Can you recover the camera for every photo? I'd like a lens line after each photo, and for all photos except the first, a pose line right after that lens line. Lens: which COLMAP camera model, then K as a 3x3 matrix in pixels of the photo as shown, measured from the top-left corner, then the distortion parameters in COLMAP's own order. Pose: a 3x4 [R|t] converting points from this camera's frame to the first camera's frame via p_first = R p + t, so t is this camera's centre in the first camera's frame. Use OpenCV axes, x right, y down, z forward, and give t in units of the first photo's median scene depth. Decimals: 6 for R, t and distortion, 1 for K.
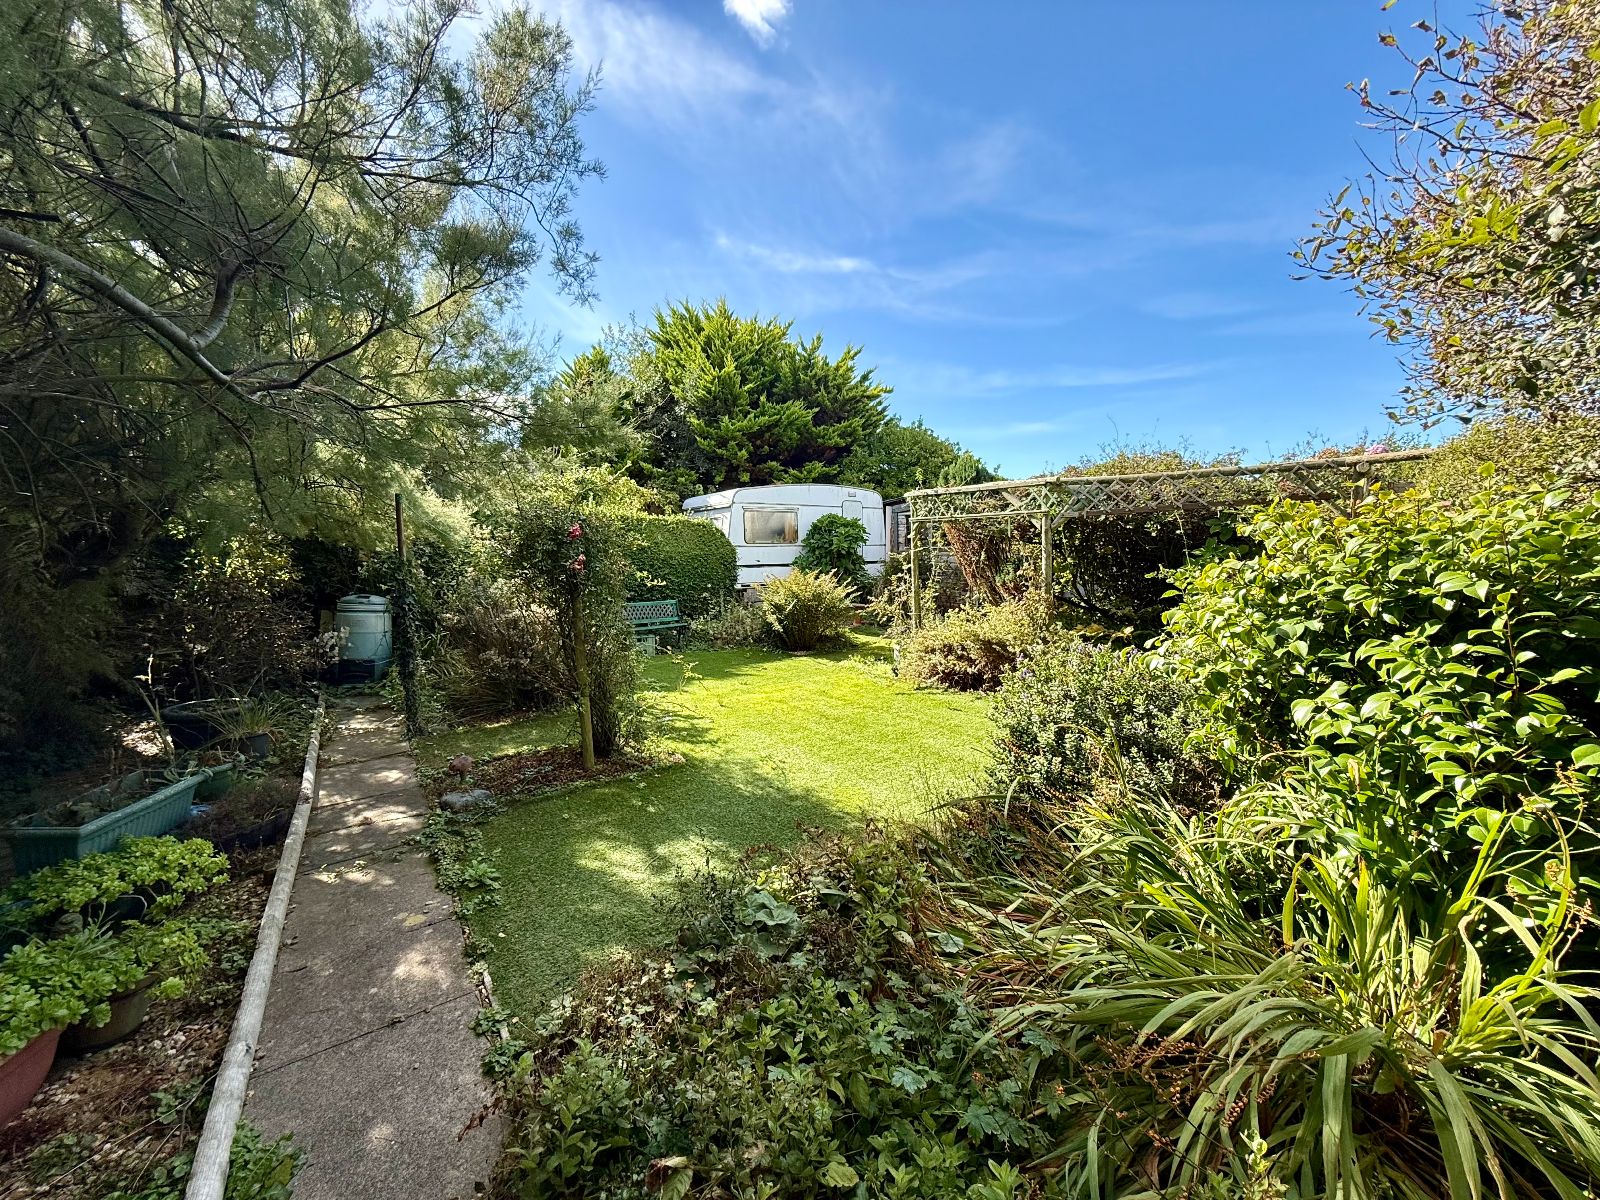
lens RADIAL K [[629.4, 0, 809.0], [0, 629.4, 600.0], [0, 0, 1]] dist [-0.009877, -0.000084]
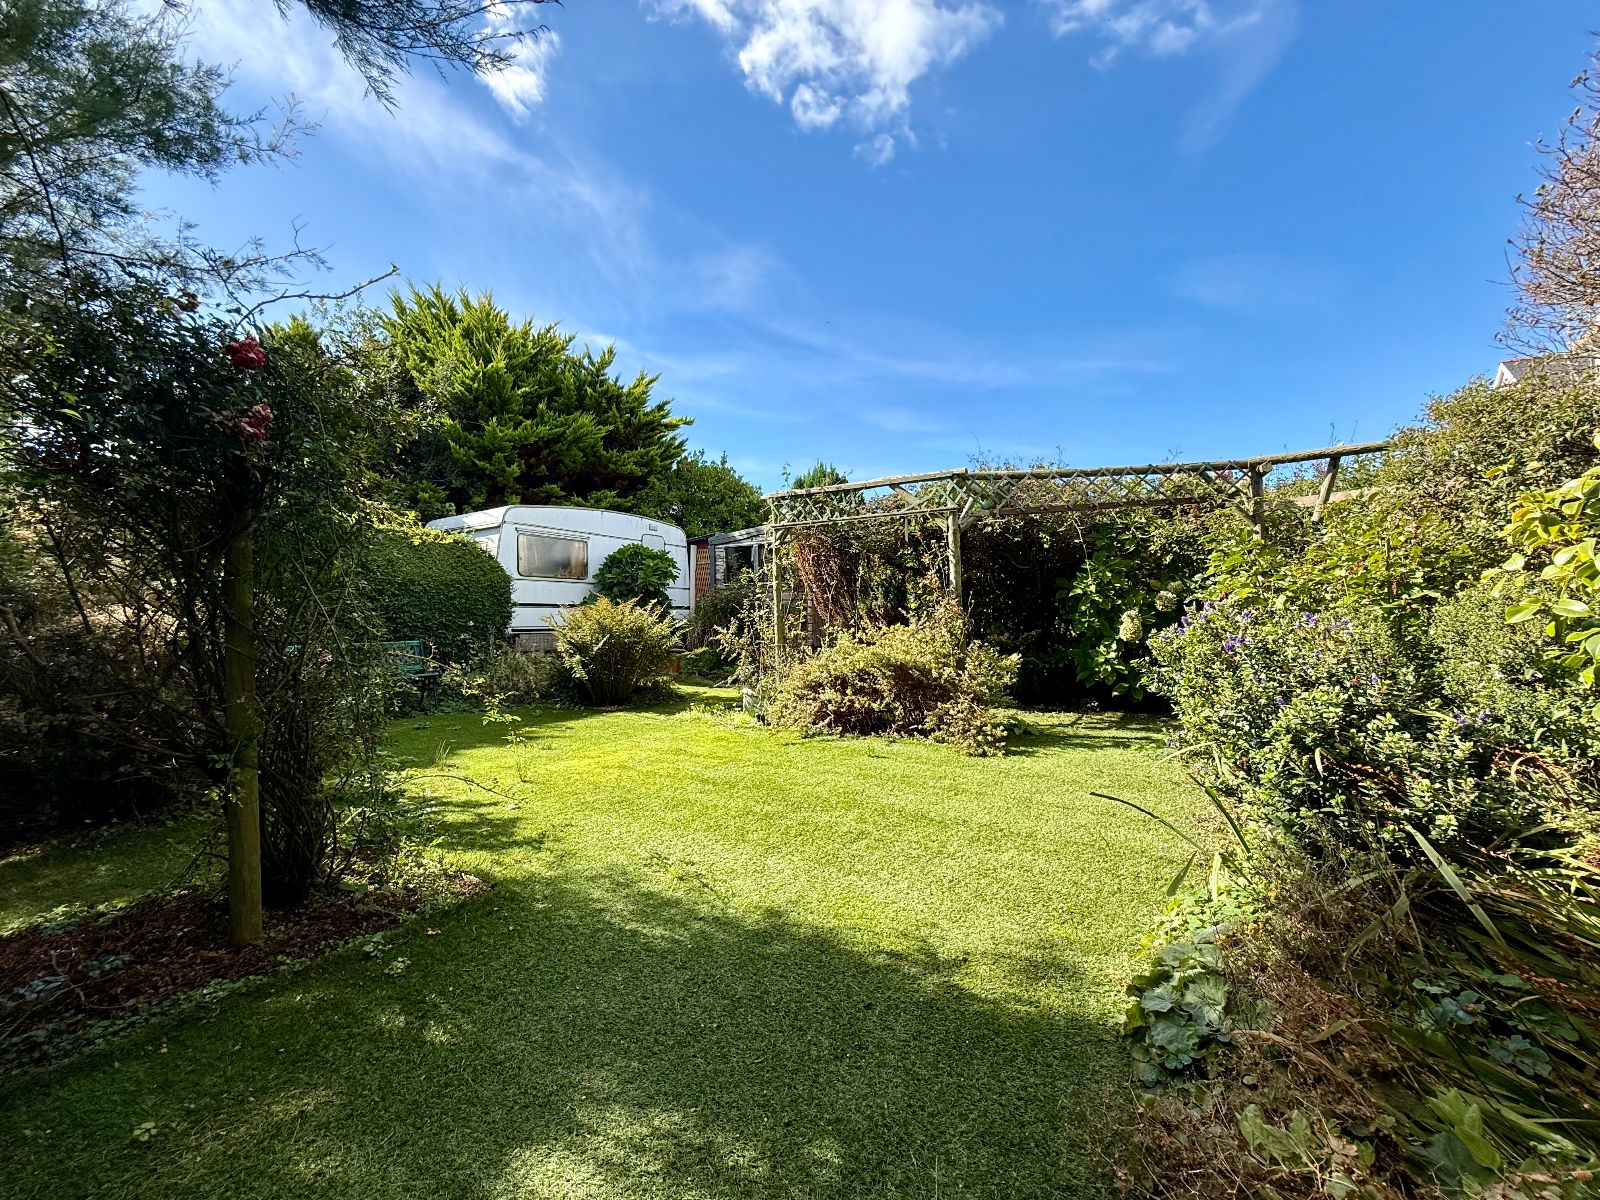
lens RADIAL K [[629.4, 0, 807.1], [0, 629.4, 597.8], [0, 0, 1]] dist [-0.009877, -0.000084]
pose [[0.927982, 0.018920, 0.372144, -0.057863], [0.027664, 0.992456, -0.119440, 0.036977], [-0.371596, 0.121133, 0.920458, 0.164069]]
